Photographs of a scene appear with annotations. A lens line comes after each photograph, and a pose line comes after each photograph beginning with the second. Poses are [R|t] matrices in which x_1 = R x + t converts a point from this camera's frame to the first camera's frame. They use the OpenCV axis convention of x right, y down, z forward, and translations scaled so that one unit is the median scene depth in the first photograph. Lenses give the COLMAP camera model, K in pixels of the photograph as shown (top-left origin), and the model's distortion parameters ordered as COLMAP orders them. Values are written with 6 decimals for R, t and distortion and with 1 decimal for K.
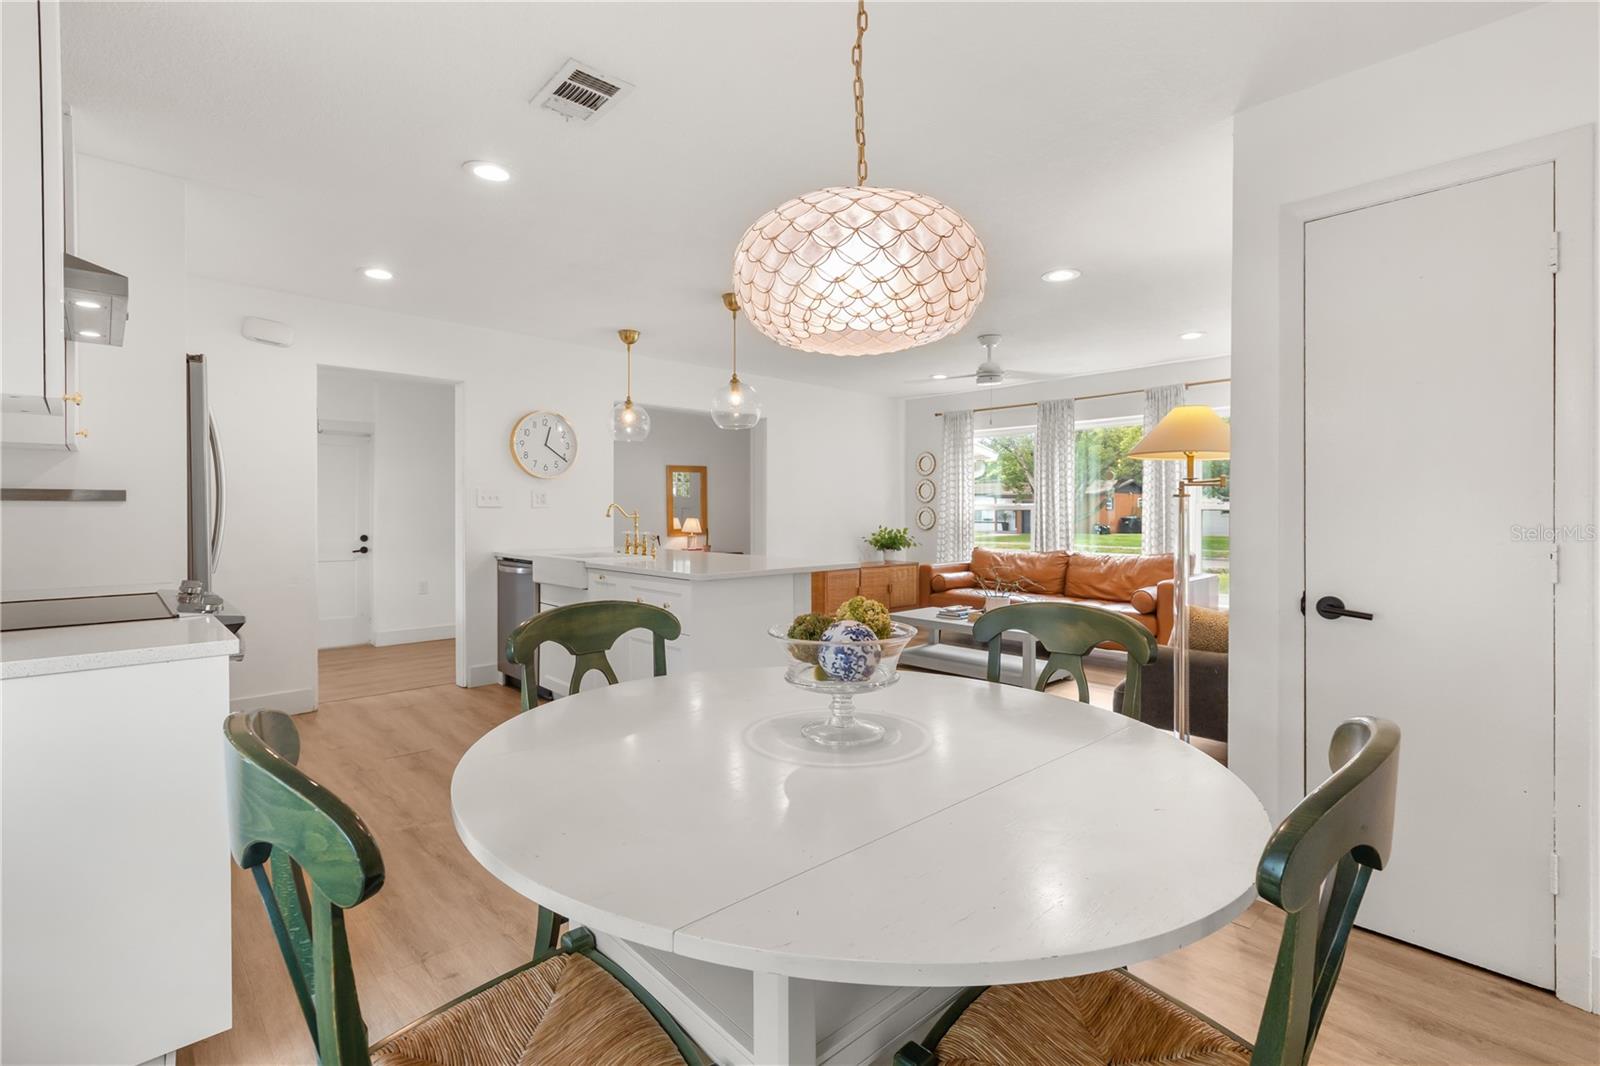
lens RADIAL K [[738.2, 0, 799.7], [0, 738.2, 508.0], [0, 0, 1]] dist [-0.000993, -0.000709]
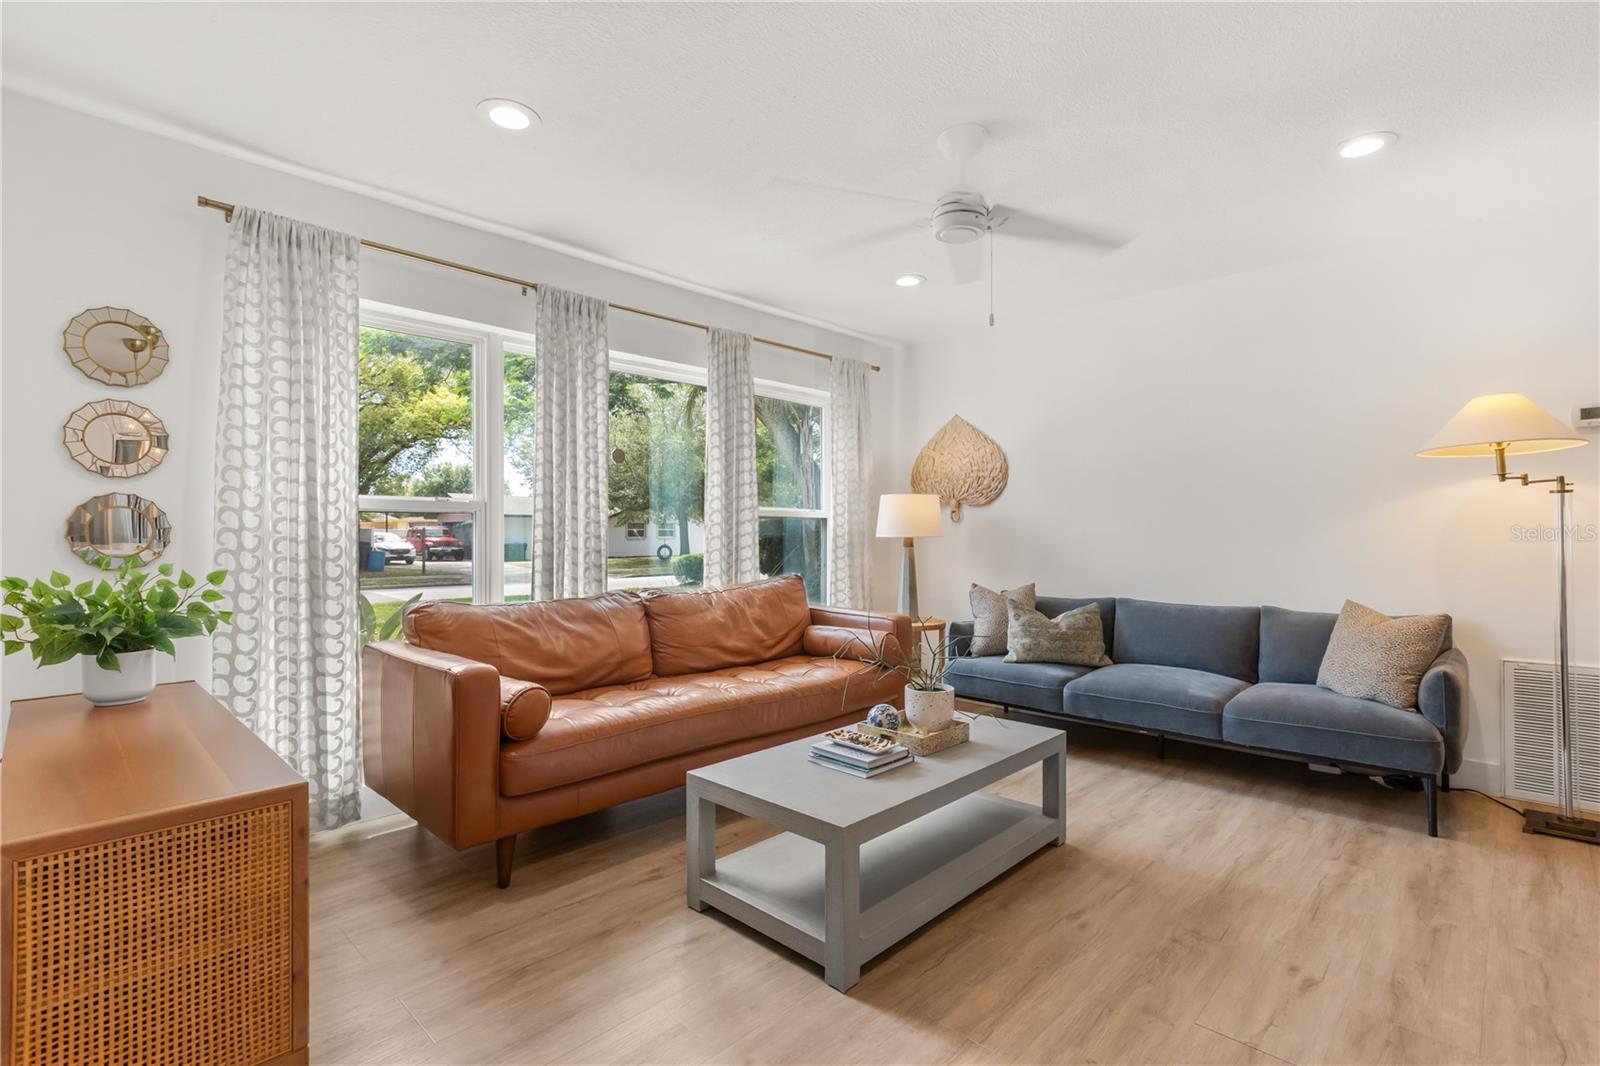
lens RADIAL K [[743.7, 0, 798.4], [0, 743.7, 535.5], [0, 0, 1]] dist [0.001055, -0.000407]
pose [[-0.041116, -0.001826, 0.999153, -0.247092], [-0.002471, 0.999995, 0.001726, 0.025673], [-0.999151, -0.002398, -0.041120, 1.310498]]
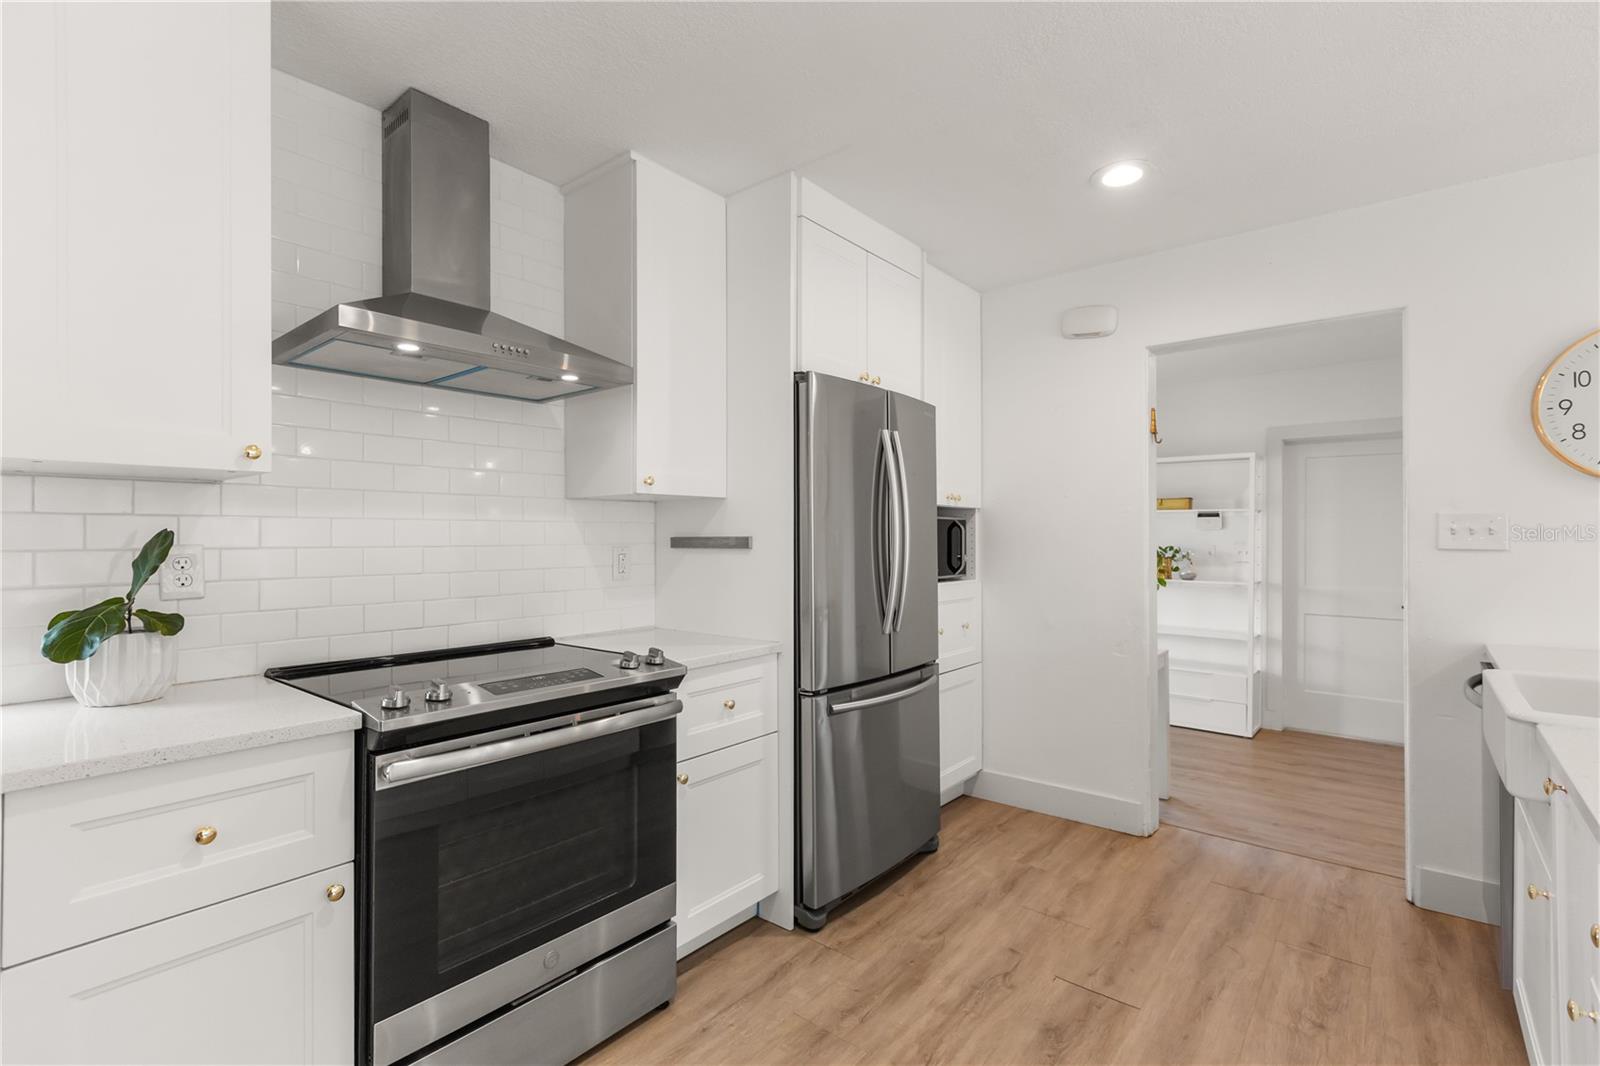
lens RADIAL K [[731.2, 0, 800.0], [0, 731.2, 533.0], [0, 0, 1]] dist [0.002484, 0.000286]
pose [[0.122393, -0.006451, -0.992461, 0.002293], [0.005552, 0.999968, -0.005815, -0.013630], [0.992466, -0.004799, 0.122425, 0.565941]]
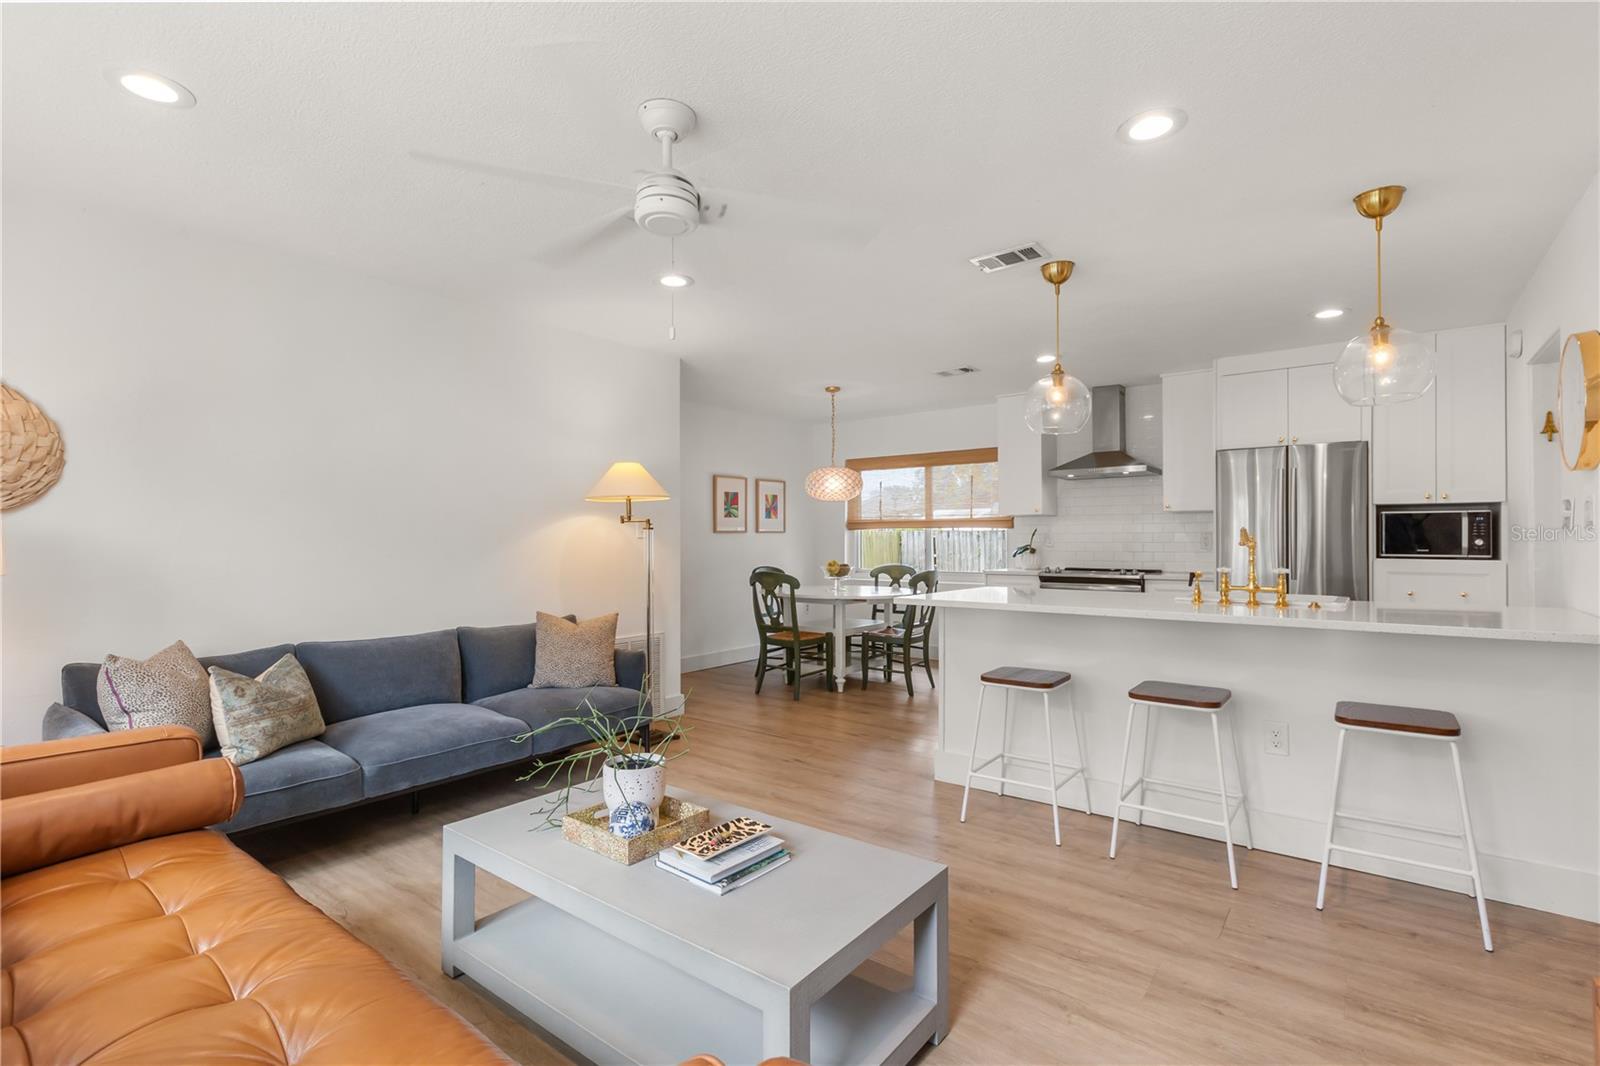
lens RADIAL K [[740.1, 0, 803.3], [0, 740.1, 535.1], [0, 0, 1]] dist [0.003633, 0.000416]
pose [[-0.988147, 0.000216, -0.153512, 0.286731], [0.002024, 0.999930, -0.011618, 0.009250], [0.153498, -0.011791, -0.988079, 1.653613]]
